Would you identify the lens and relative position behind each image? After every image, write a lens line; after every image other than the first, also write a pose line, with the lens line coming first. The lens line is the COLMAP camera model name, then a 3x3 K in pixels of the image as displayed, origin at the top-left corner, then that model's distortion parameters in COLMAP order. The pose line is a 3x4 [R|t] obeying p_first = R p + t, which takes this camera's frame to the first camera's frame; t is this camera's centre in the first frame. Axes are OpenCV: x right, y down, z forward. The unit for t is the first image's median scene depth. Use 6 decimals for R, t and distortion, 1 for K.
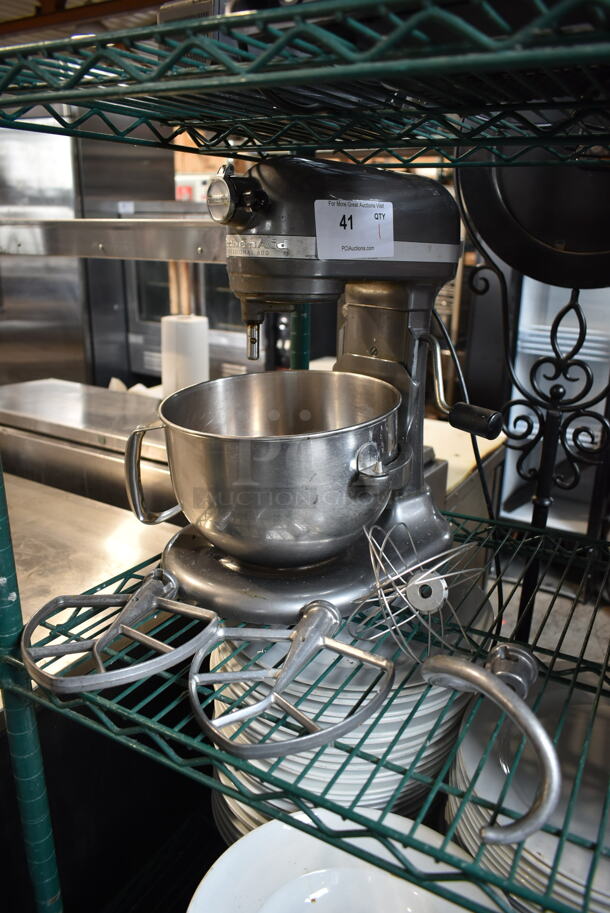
lens RADIAL K [[699.4, 0, 305.0], [0, 699.4, 456.5], [0, 0, 1]] dist [0.001418, 0.001068]
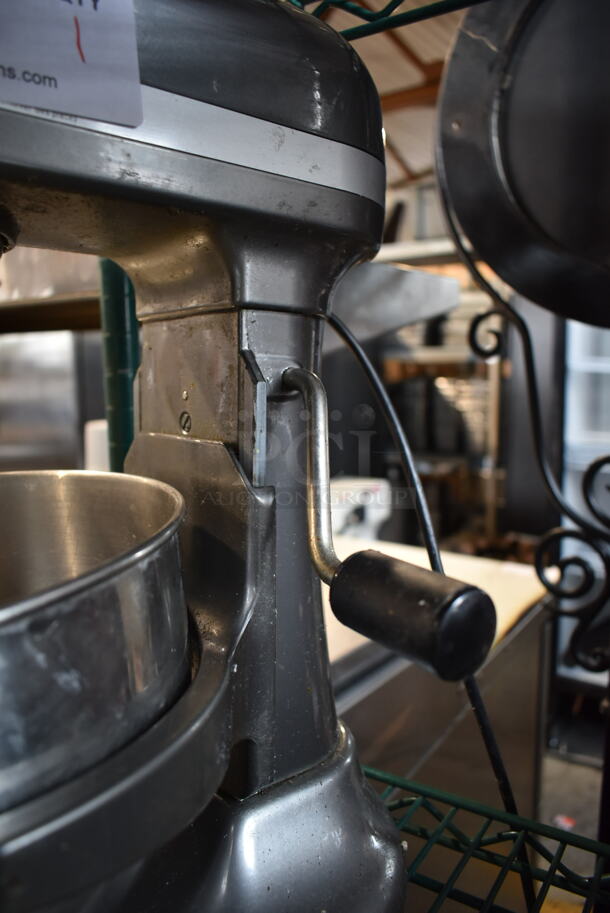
lens RADIAL K [[687.5, 0, 305.0], [0, 687.5, 456.5], [0, 0, 1]] dist [-0.116559, 0.000514]
pose [[0.996357, -0.023720, -0.081915, 0.166566], [0.007358, 0.980869, -0.194528, -0.043517], [0.084962, 0.193217, 0.977471, 0.516862]]
